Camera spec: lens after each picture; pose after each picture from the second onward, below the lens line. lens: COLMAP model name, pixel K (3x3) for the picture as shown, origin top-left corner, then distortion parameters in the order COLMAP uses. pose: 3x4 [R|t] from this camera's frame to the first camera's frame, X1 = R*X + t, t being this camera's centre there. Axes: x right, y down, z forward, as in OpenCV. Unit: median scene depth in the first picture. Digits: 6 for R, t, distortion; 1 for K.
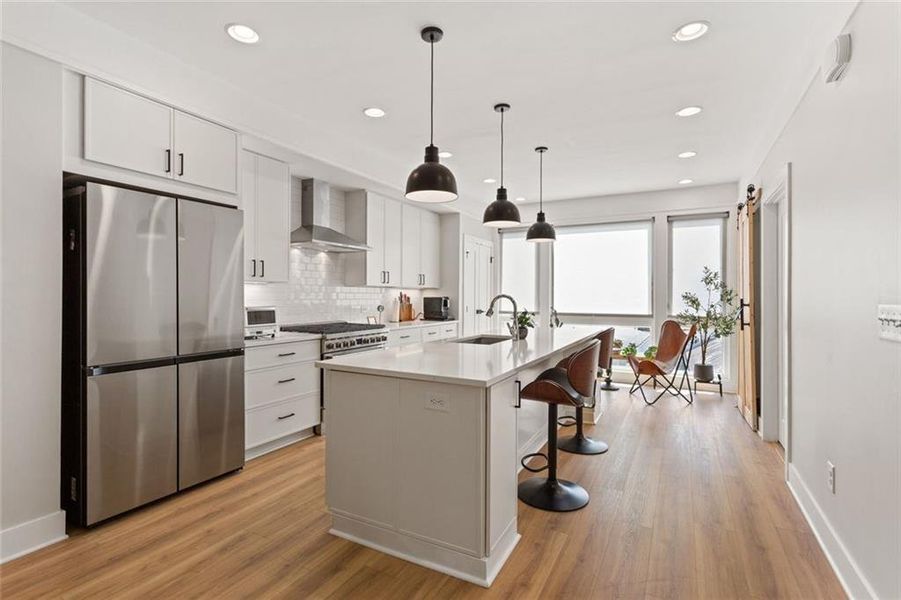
lens RADIAL K [[425.4, 0, 445.4], [0, 425.4, 294.1], [0, 0, 1]] dist [-0.002776, 0.001511]
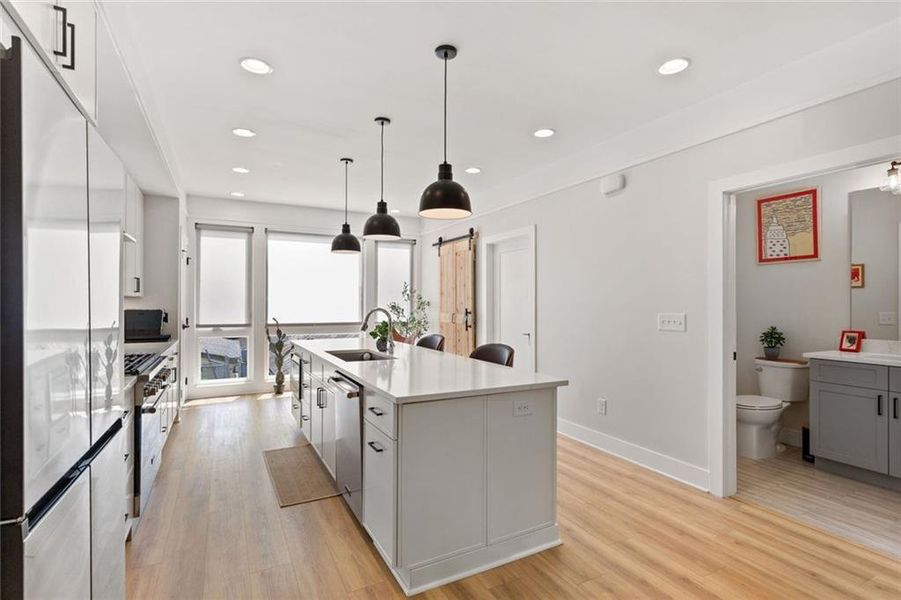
lens RADIAL K [[425.4, 0, 442.4], [0, 425.4, 305.7], [0, 0, 1]] dist [-0.002776, 0.001511]
pose [[0.561823, -0.002535, 0.827253, -0.495346], [-0.003916, 0.999976, 0.005723, -0.006256], [-0.827248, -0.006455, 0.561800, 0.259489]]
